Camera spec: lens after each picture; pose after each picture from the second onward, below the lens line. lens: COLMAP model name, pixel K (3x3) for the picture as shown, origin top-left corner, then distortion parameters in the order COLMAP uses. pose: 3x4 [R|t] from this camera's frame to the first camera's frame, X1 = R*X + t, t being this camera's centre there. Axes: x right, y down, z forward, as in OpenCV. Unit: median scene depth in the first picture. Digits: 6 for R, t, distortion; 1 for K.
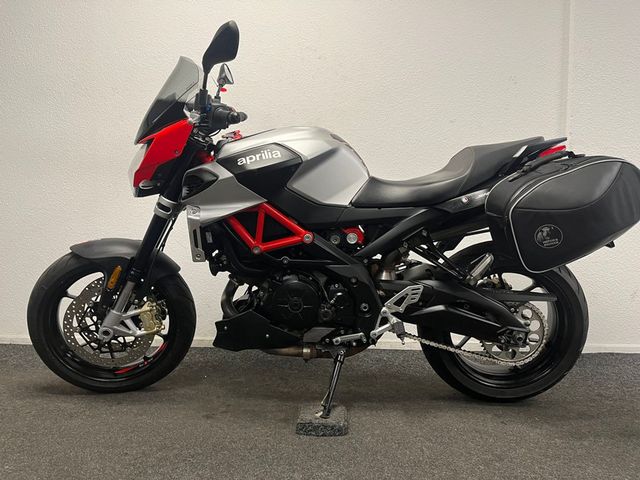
lens RADIAL K [[515.3, 0, 321.3], [0, 515.3, 240.7], [0, 0, 1]] dist [0.041067, -0.067954]
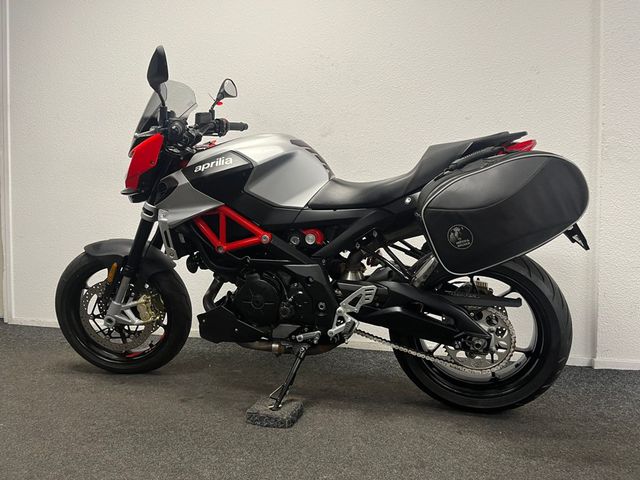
lens RADIAL K [[515.3, 0, 317.0], [0, 515.3, 234.2], [0, 0, 1]] dist [0.041067, -0.067954]
pose [[0.964975, -0.000569, -0.262341, 0.336858], [-0.003963, 0.999852, -0.016745, 0.002613], [0.262311, 0.017199, 0.964830, 0.003685]]
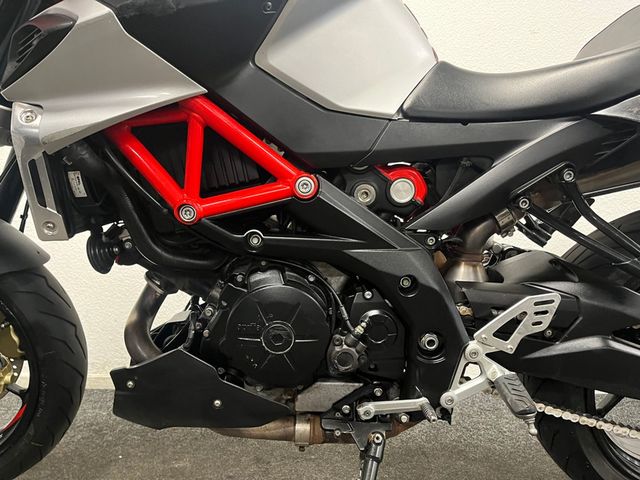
lens RADIAL K [[515.3, 0, 326.5], [0, 515.3, 247.0], [0, 0, 1]] dist [0.041067, -0.067954]
pose [[0.999888, 0.000265, 0.014932, -0.013634], [-0.000318, 0.999994, 0.003541, 0.042580], [-0.014931, -0.003546, 0.999882, 0.532028]]
